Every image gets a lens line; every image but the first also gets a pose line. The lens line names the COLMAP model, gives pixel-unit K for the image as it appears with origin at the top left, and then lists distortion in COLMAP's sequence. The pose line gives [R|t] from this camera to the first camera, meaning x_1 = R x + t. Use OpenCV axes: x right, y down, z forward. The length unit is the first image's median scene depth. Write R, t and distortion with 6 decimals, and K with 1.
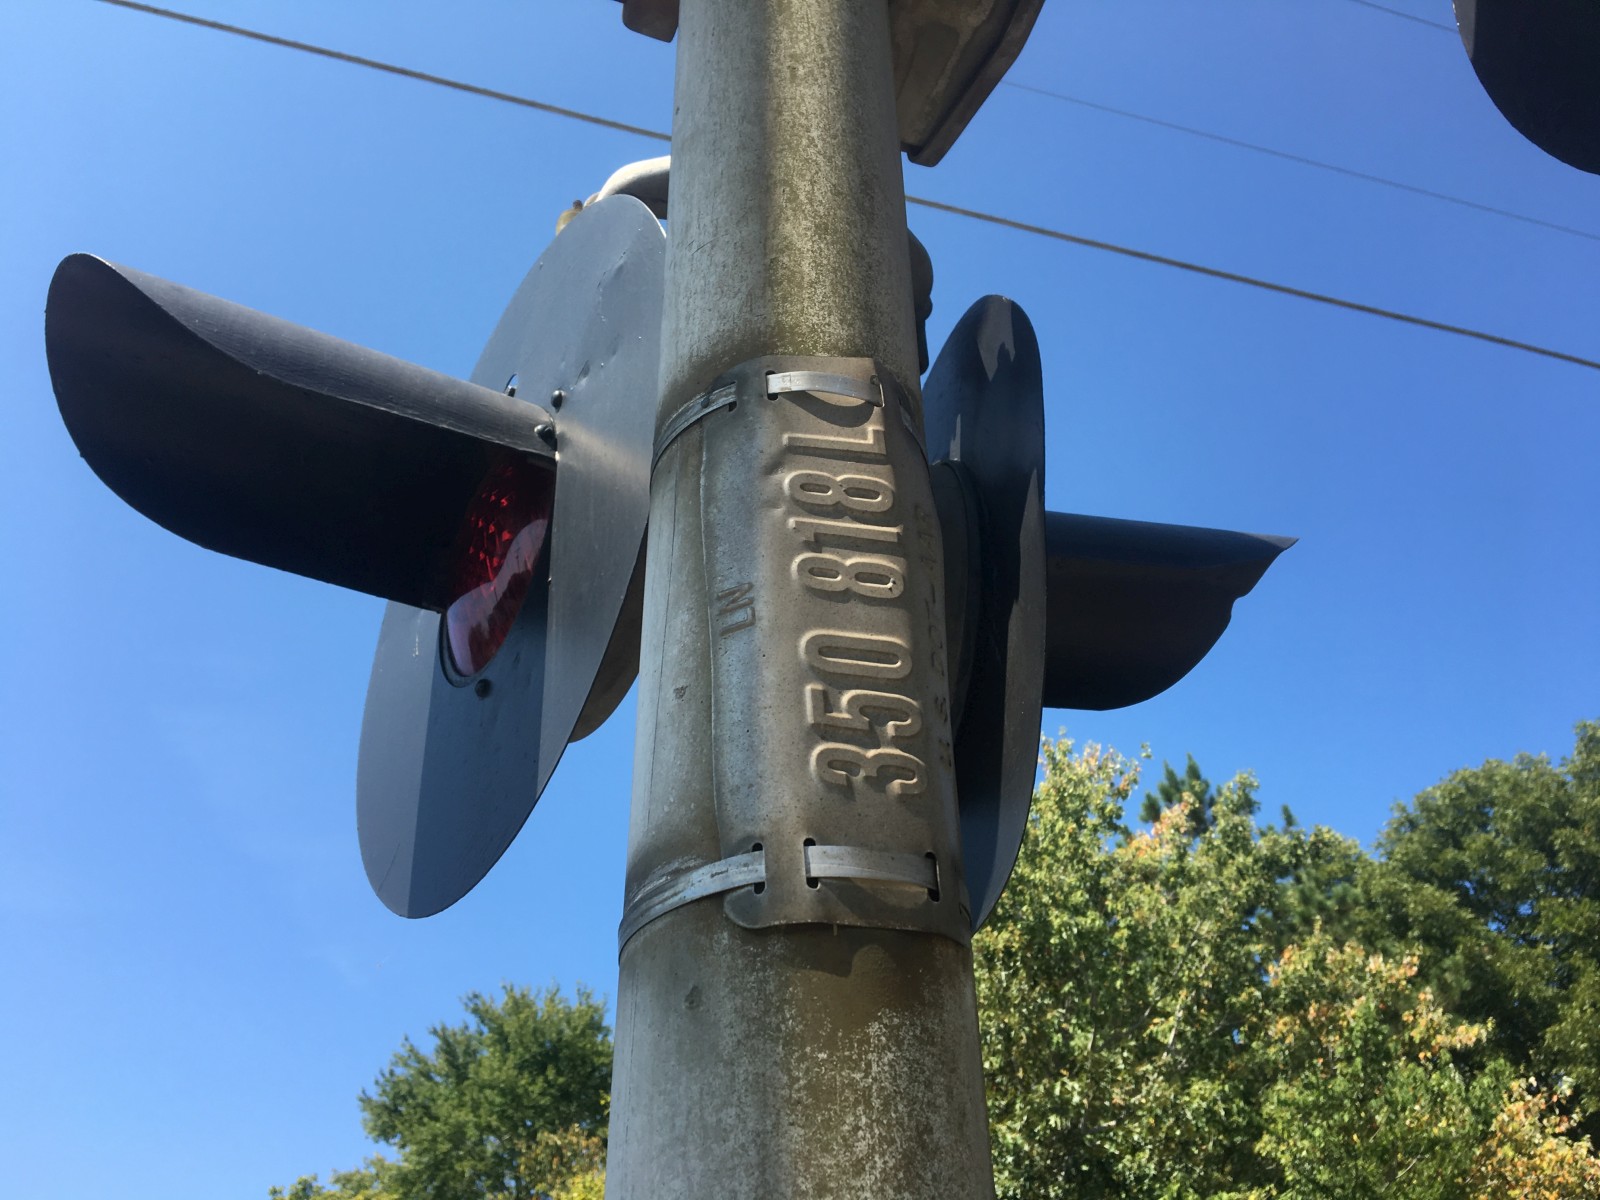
lens RADIAL K [[1333.1, 0, 866.4], [0, 1333.1, 612.0], [0, 0, 1]] dist [0.082905, -0.117288]
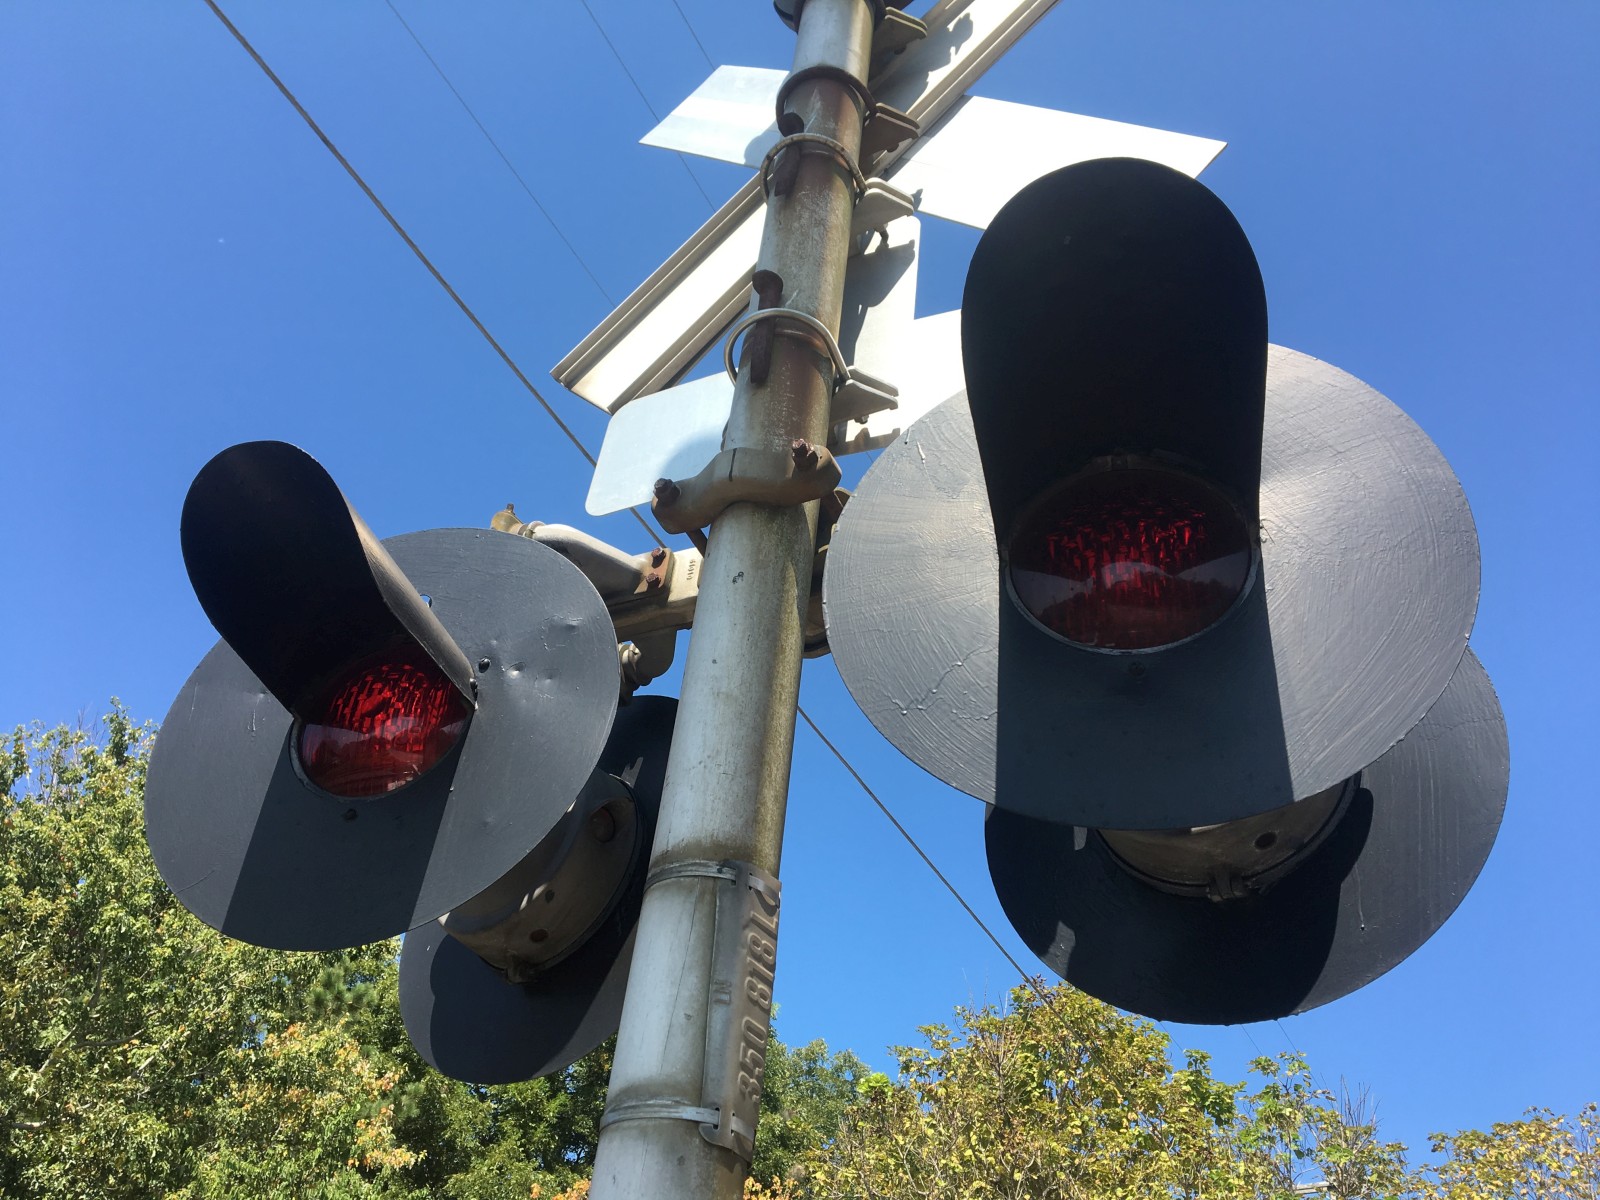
lens RADIAL K [[1333.1, 0, 804.9], [0, 1333.1, 611.4], [0, 0, 1]] dist [0.082905, -0.117288]
pose [[0.707350, 0.523662, 0.474799, -0.090360], [-0.496034, 0.846268, -0.194375, -0.011259], [-0.503594, -0.098025, 0.858361, -0.063637]]
